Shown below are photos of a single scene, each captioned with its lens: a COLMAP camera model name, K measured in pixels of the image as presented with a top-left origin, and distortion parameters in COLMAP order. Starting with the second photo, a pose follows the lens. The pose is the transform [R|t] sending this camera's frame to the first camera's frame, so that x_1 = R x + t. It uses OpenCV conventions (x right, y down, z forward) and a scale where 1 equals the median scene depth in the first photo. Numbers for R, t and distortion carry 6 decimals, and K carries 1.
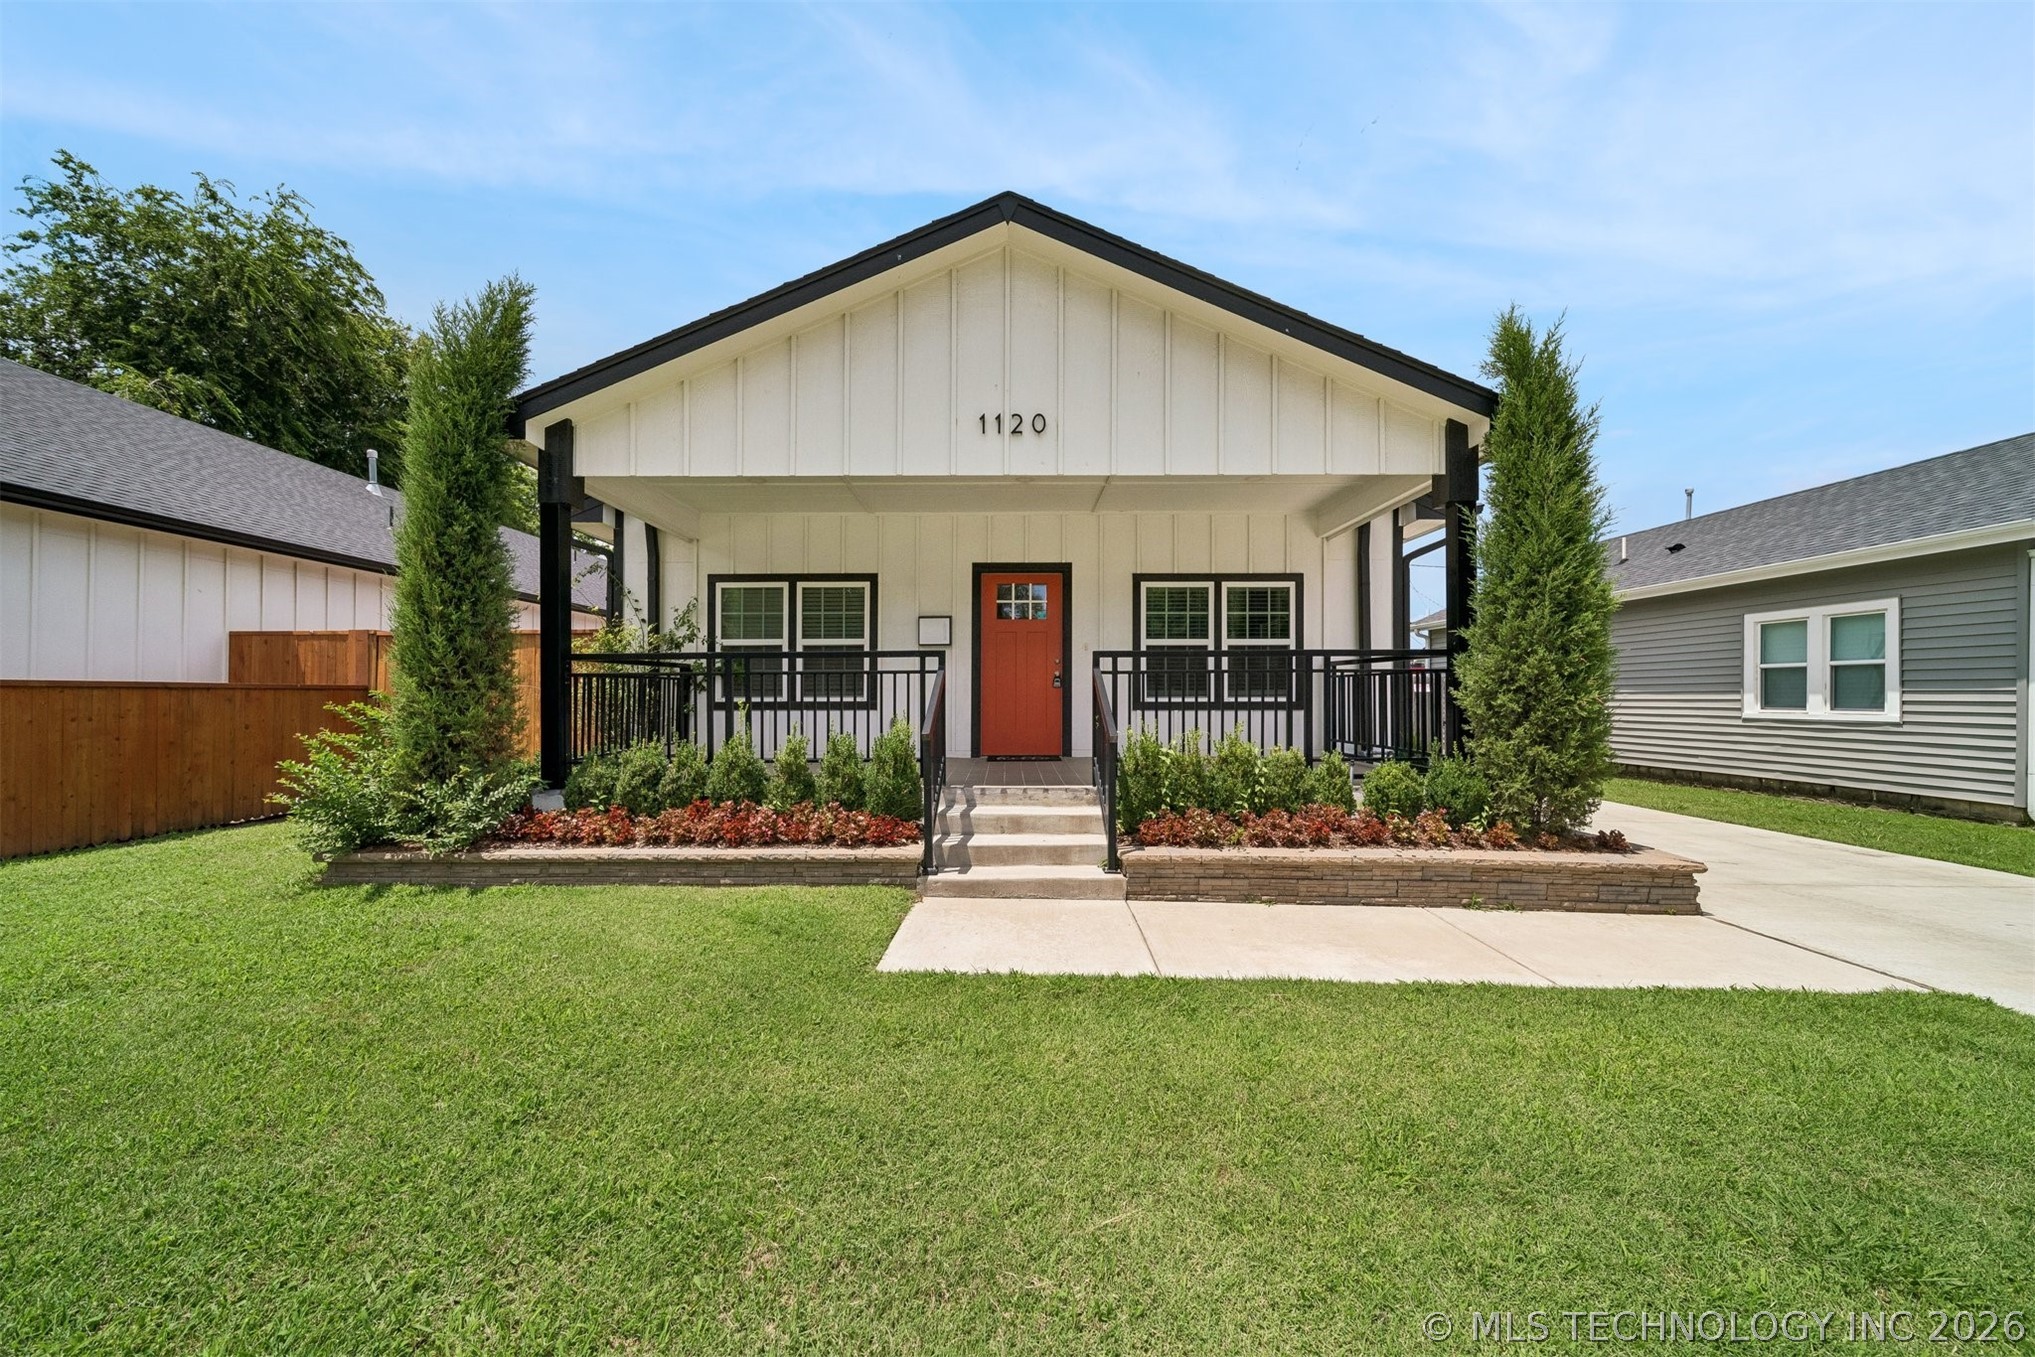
lens RADIAL K [[723.5, 0, 1012.7], [0, 723.5, 686.6], [0, 0, 1]] dist [0.000845, -0.000509]
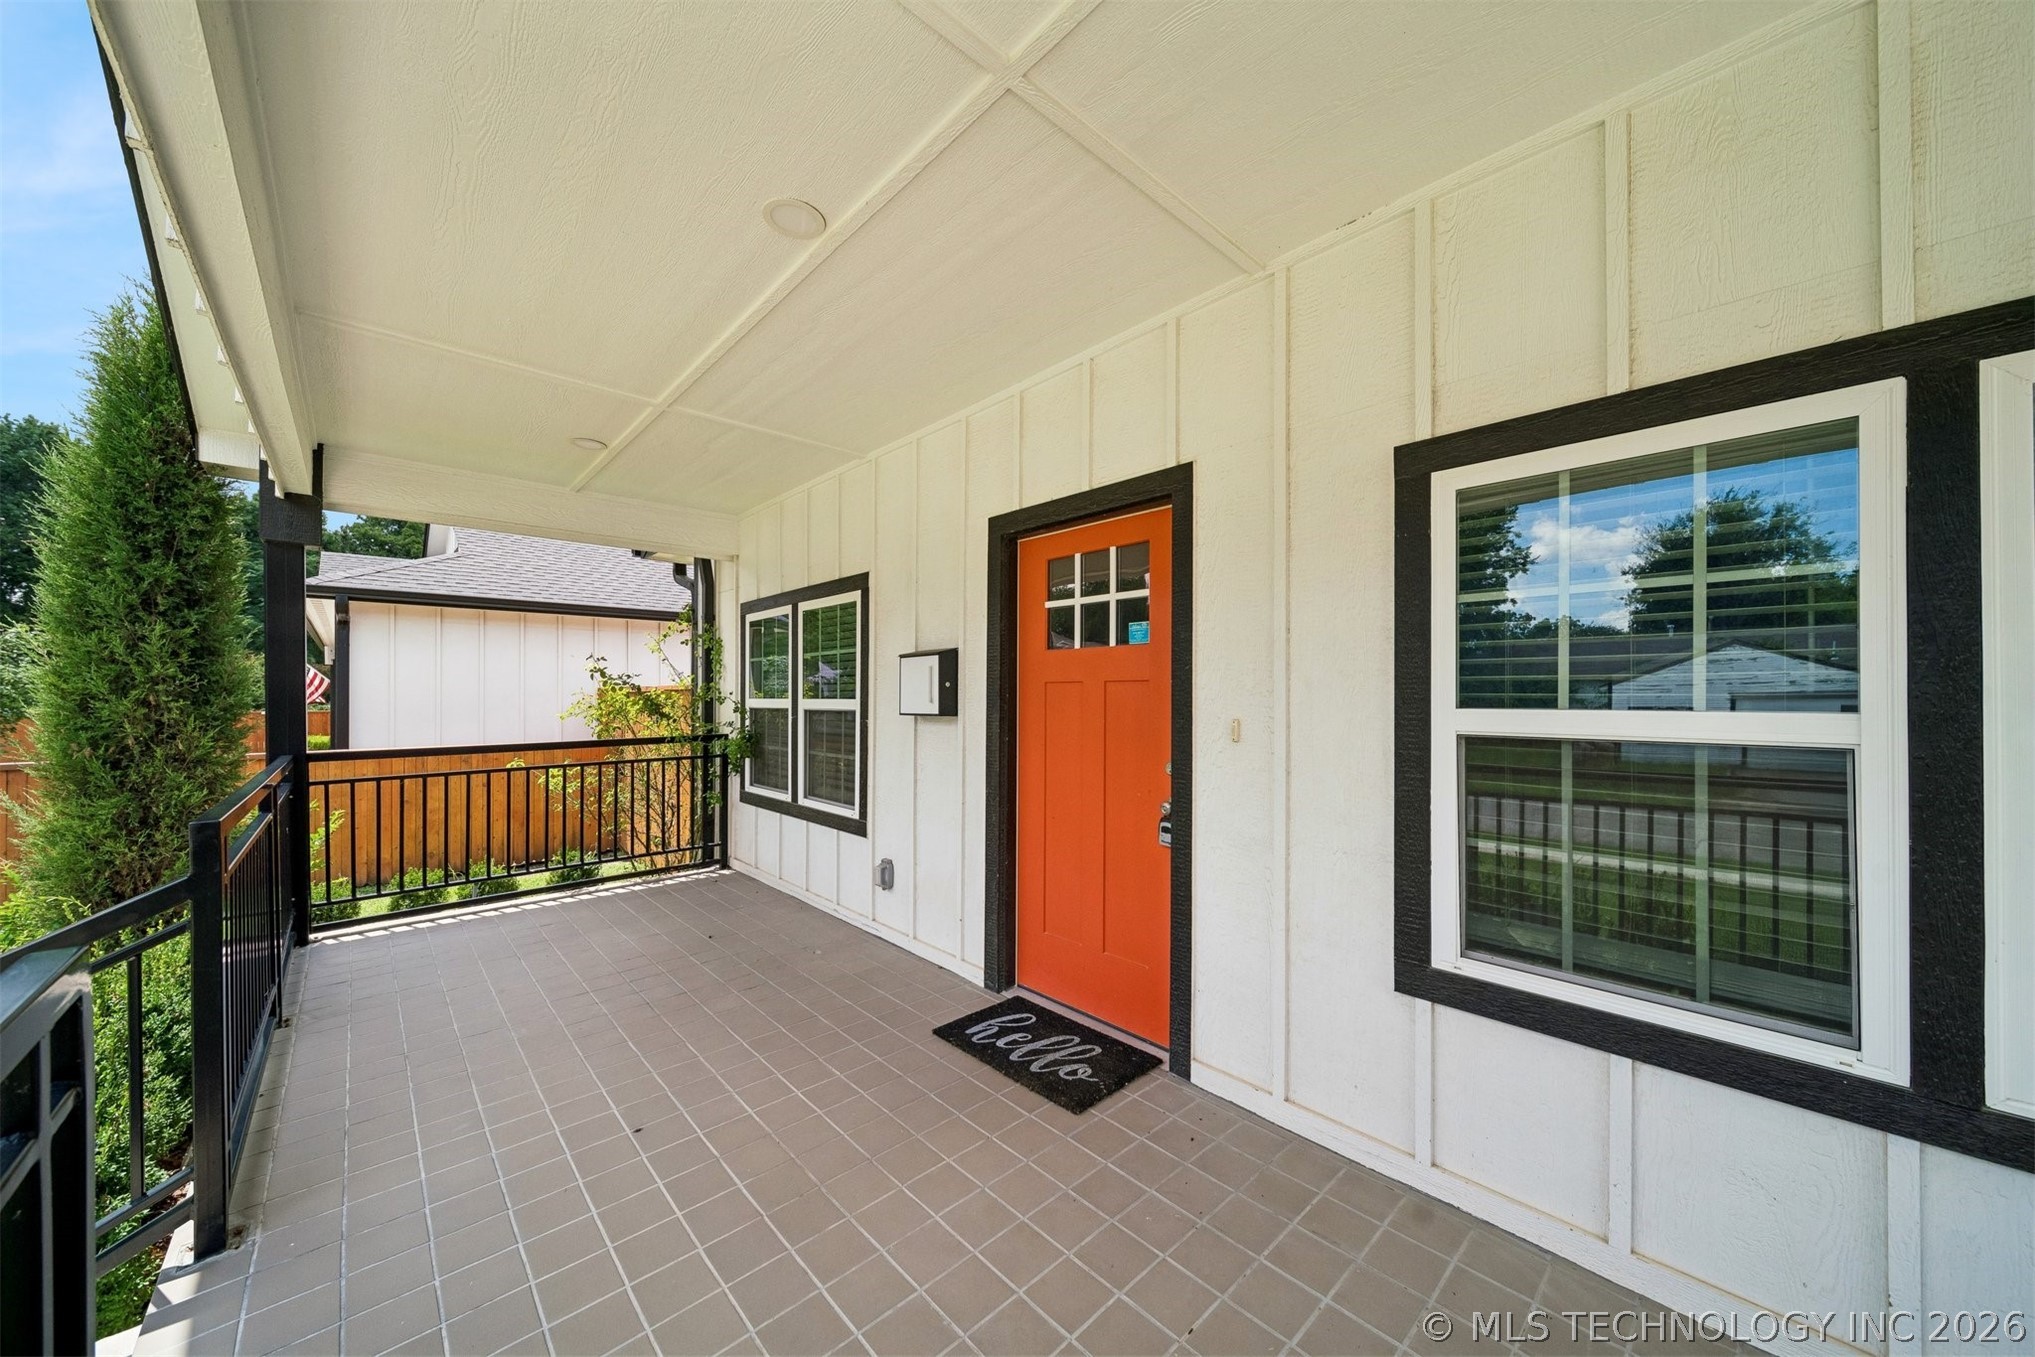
lens RADIAL K [[717.7, 0, 1026.2], [0, 717.7, 687.1], [0, 0, 1]] dist [0.000926, 0.000025]
pose [[0.689048, -0.005797, -0.724692, 0.258676], [0.010417, 0.999944, 0.001906, -0.075075], [0.724641, -0.008863, 0.689070, 0.735967]]
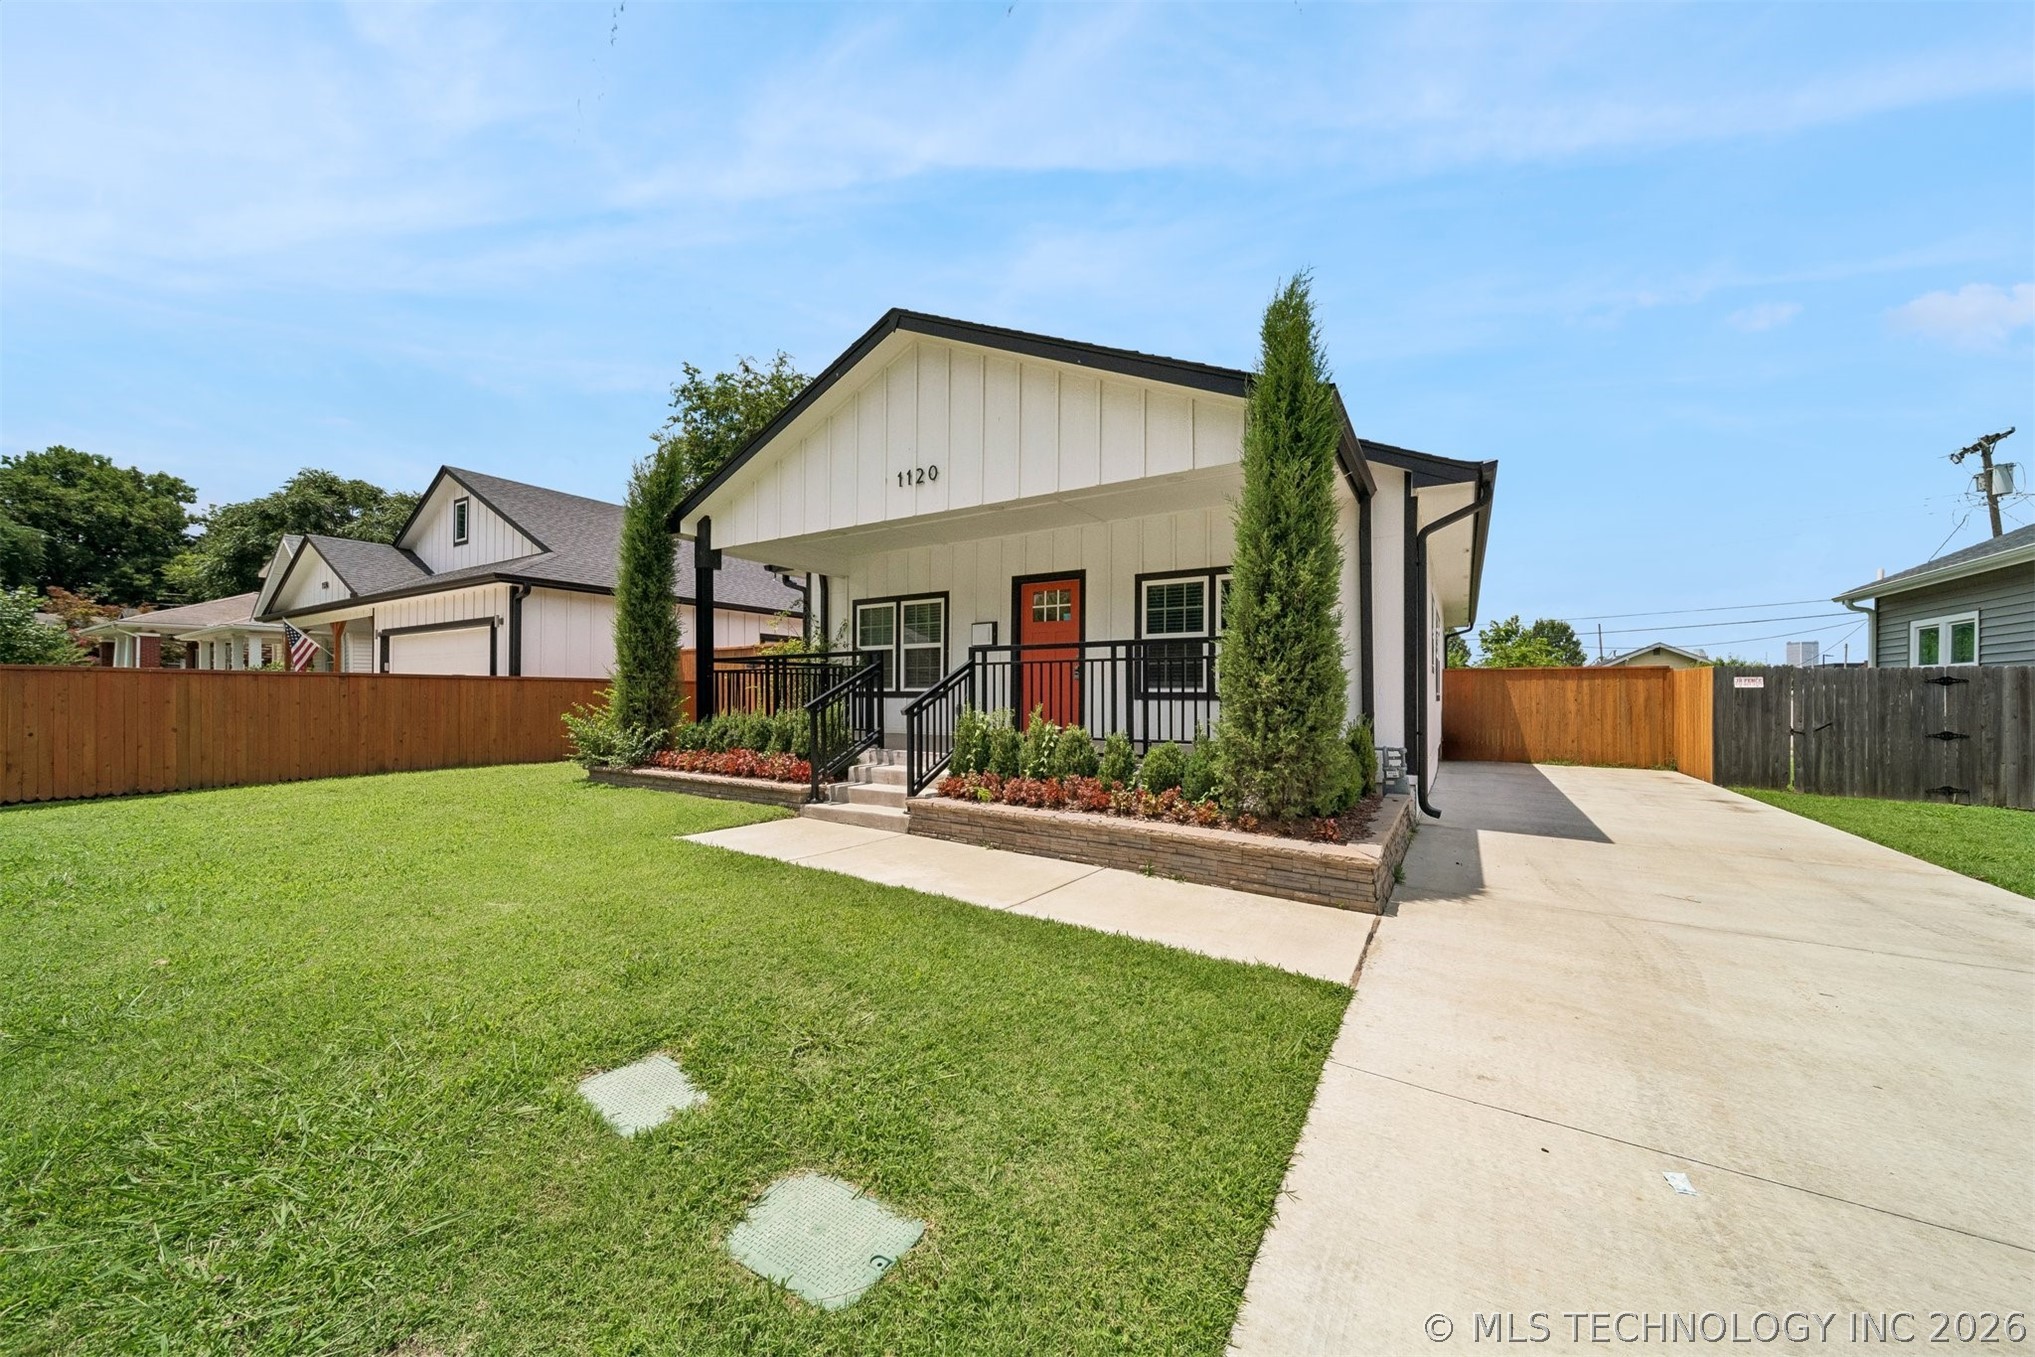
lens RADIAL K [[717.7, 0, 1026.2], [0, 717.7, 687.1], [0, 0, 1]] dist [0.000926, 0.000025]
pose [[0.854568, -0.000658, -0.519340, 0.588437], [-0.000932, 0.999996, -0.002801, 0.016588], [0.519339, 0.002877, 0.854563, -0.007477]]
